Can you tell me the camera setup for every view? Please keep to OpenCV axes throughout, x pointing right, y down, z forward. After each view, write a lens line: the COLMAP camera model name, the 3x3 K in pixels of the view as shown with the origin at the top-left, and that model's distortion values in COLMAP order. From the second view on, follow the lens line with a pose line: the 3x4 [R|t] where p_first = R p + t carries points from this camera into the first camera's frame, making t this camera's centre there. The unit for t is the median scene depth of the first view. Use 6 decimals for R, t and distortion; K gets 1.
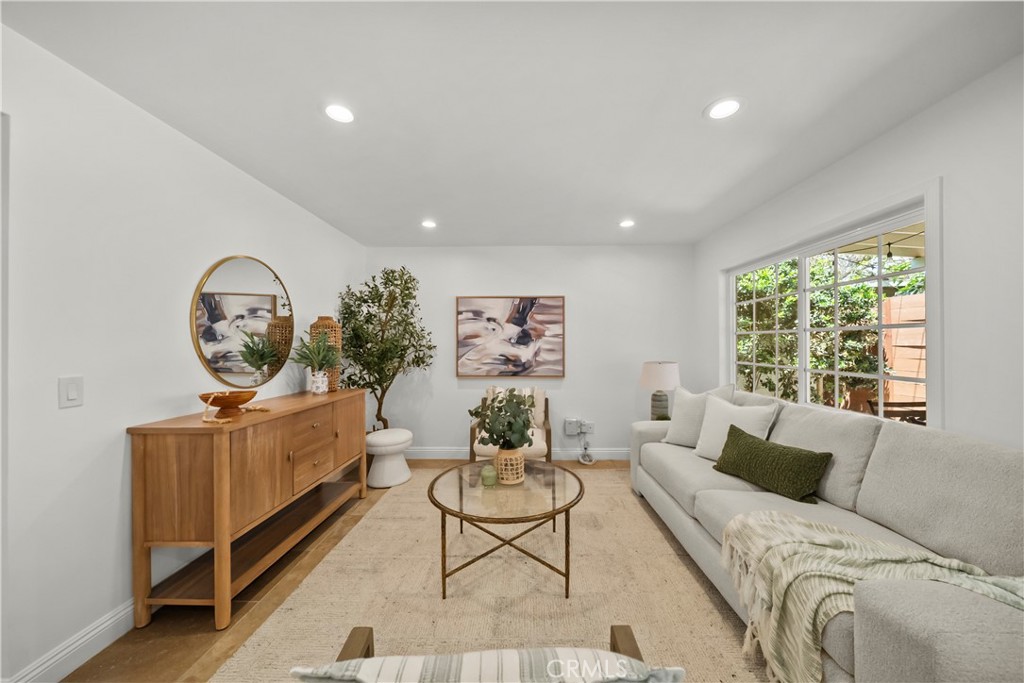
lens RADIAL K [[361.1, 0, 517.2], [0, 361.1, 344.3], [0, 0, 1]] dist [-0.001841, -0.000363]
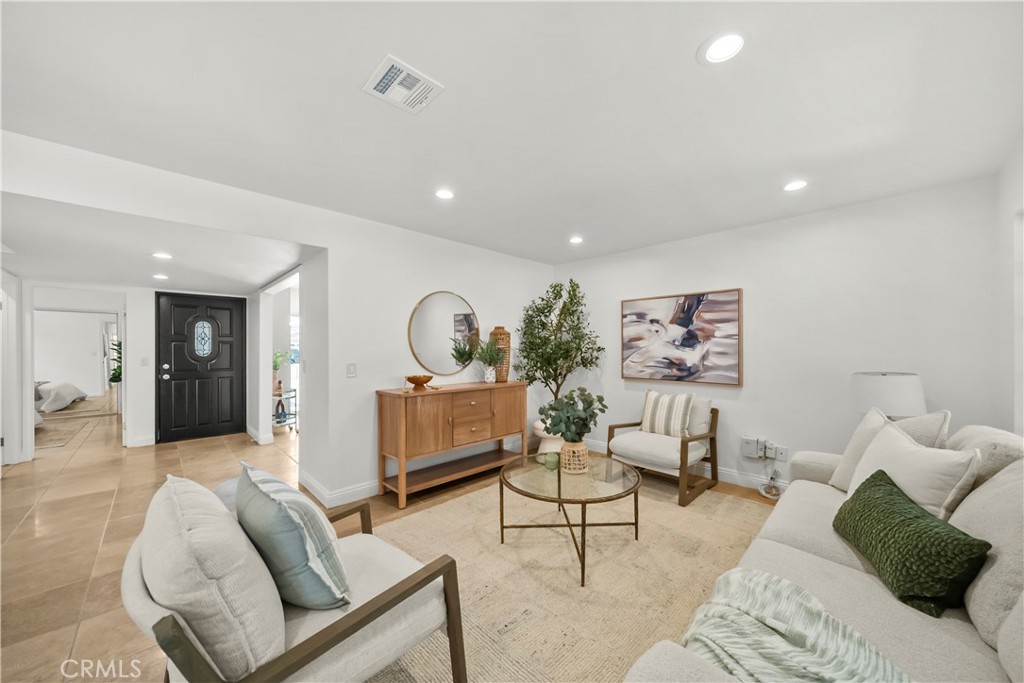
lens RADIAL K [[361.1, 0, 519.5], [0, 361.1, 349.6], [0, 0, 1]] dist [-0.001841, -0.000363]
pose [[0.725565, 0.003086, -0.688147, 0.338198], [0.002753, 0.999969, 0.007386, -0.000335], [0.688149, -0.007254, 0.725533, 0.050018]]
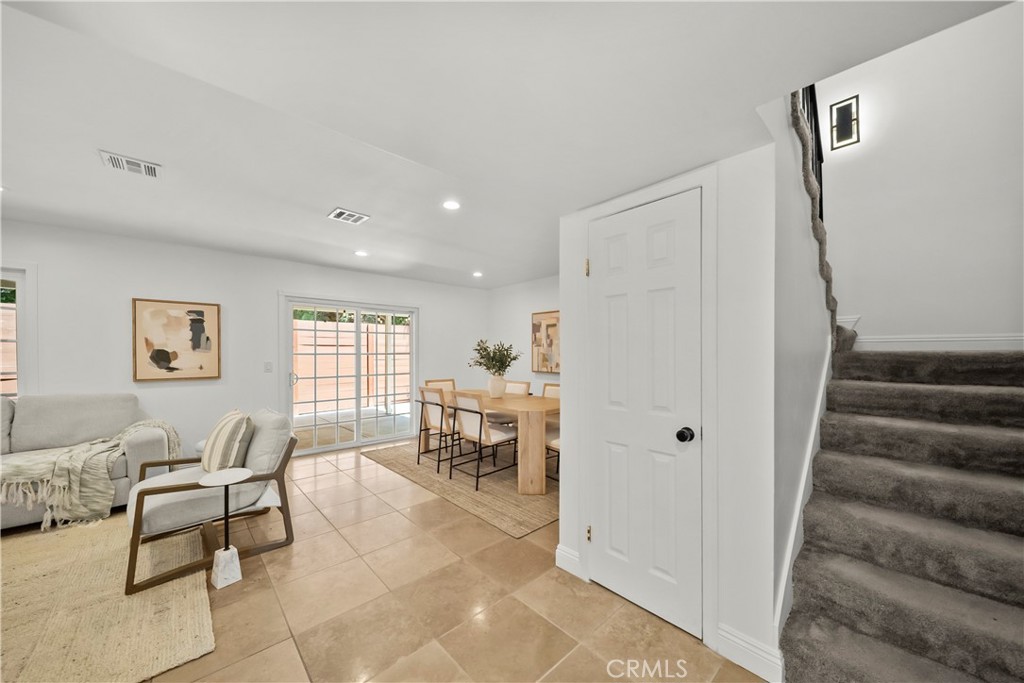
lens RADIAL K [[361.1, 0, 515.6], [0, 361.1, 357.3], [0, 0, 1]] dist [-0.001841, -0.000363]
pose [[-0.700606, -0.009338, 0.713487, -0.807238], [0.000752, 0.999904, 0.013825, 0.001537], [-0.713548, 0.010222, -0.700532, 0.215964]]
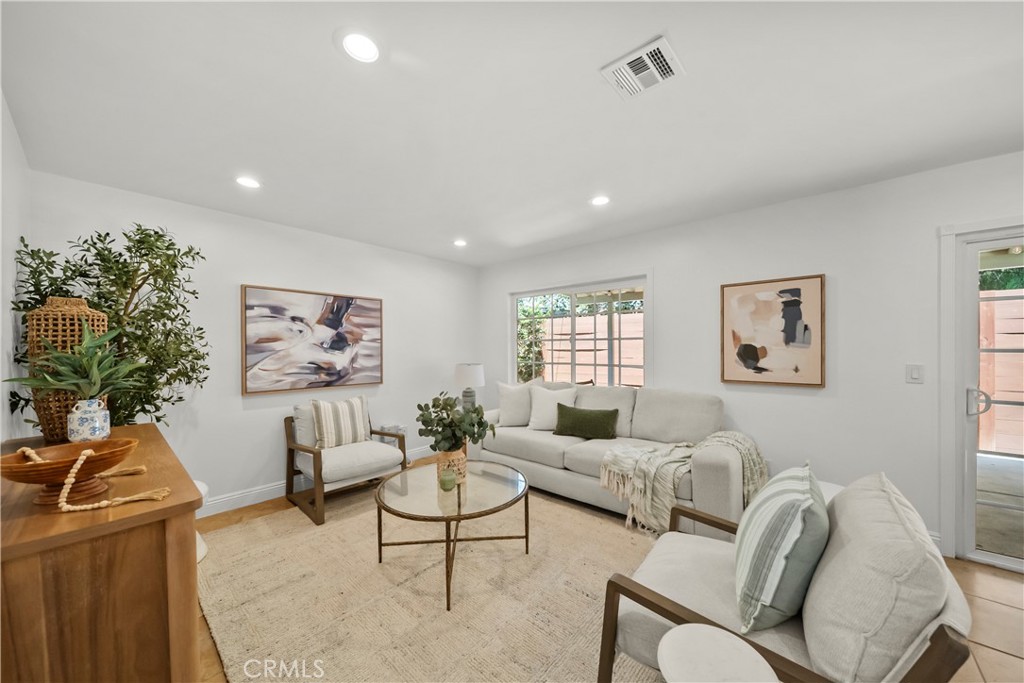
lens RADIAL K [[361.1, 0, 517.9], [0, 361.1, 350.4], [0, 0, 1]] dist [-0.001841, -0.000363]
pose [[0.640449, -0.006516, 0.767973, -0.381875], [0.004771, 0.999978, 0.004506, 0.000355], [-0.767986, 0.000778, 0.640466, 0.108360]]
